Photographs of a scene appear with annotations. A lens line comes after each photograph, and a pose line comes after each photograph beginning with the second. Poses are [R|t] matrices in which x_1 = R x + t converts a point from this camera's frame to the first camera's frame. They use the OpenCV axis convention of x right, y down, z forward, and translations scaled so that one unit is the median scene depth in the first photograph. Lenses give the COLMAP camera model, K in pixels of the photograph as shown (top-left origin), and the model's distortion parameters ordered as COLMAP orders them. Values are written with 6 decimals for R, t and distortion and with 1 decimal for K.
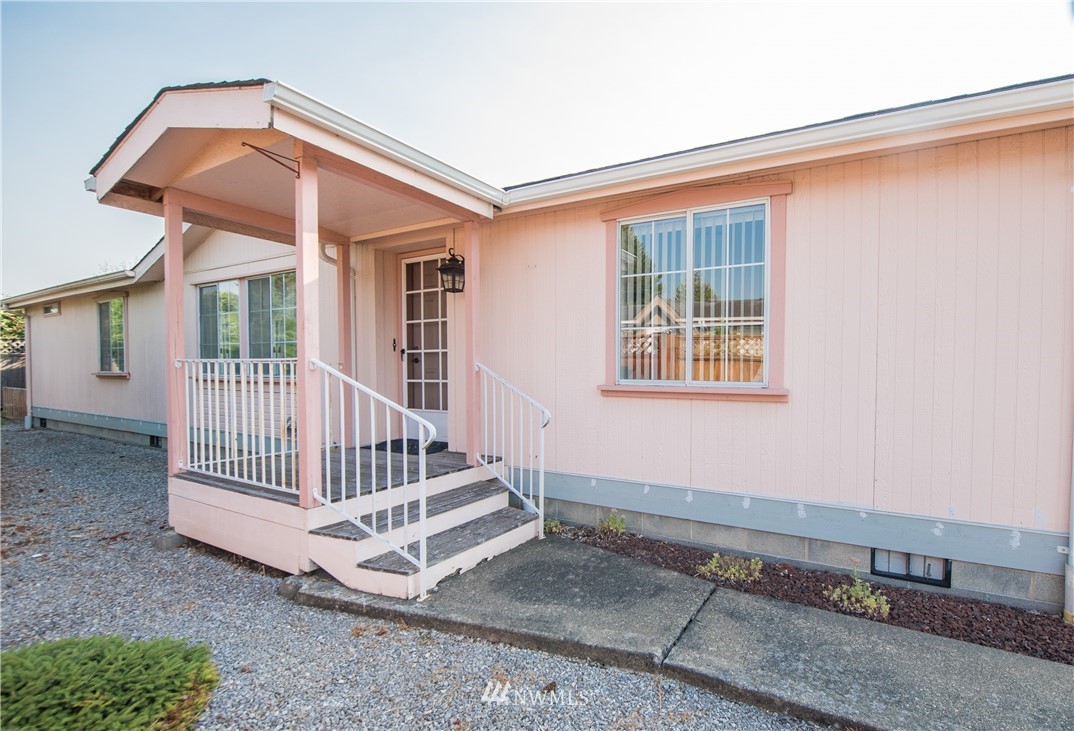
lens RADIAL K [[430.8, 0, 538.4], [0, 430.8, 367.8], [0, 0, 1]] dist [-0.012393, -0.000402]
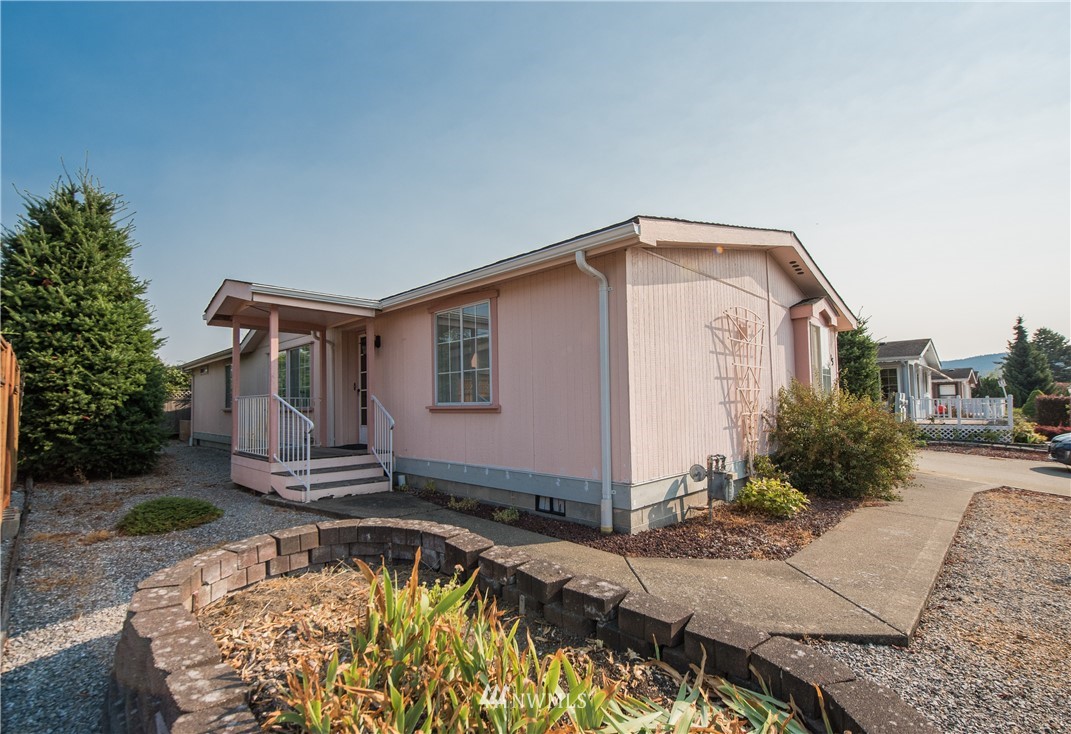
lens RADIAL K [[494.5, 0, 534.2], [0, 494.5, 373.4], [0, 0, 1]] dist [-0.001680, -0.000126]
pose [[0.954499, -0.038819, -0.295676, 1.223429], [0.018474, 0.997284, -0.071295, 0.061526], [0.297641, 0.062589, 0.952624, -0.840560]]
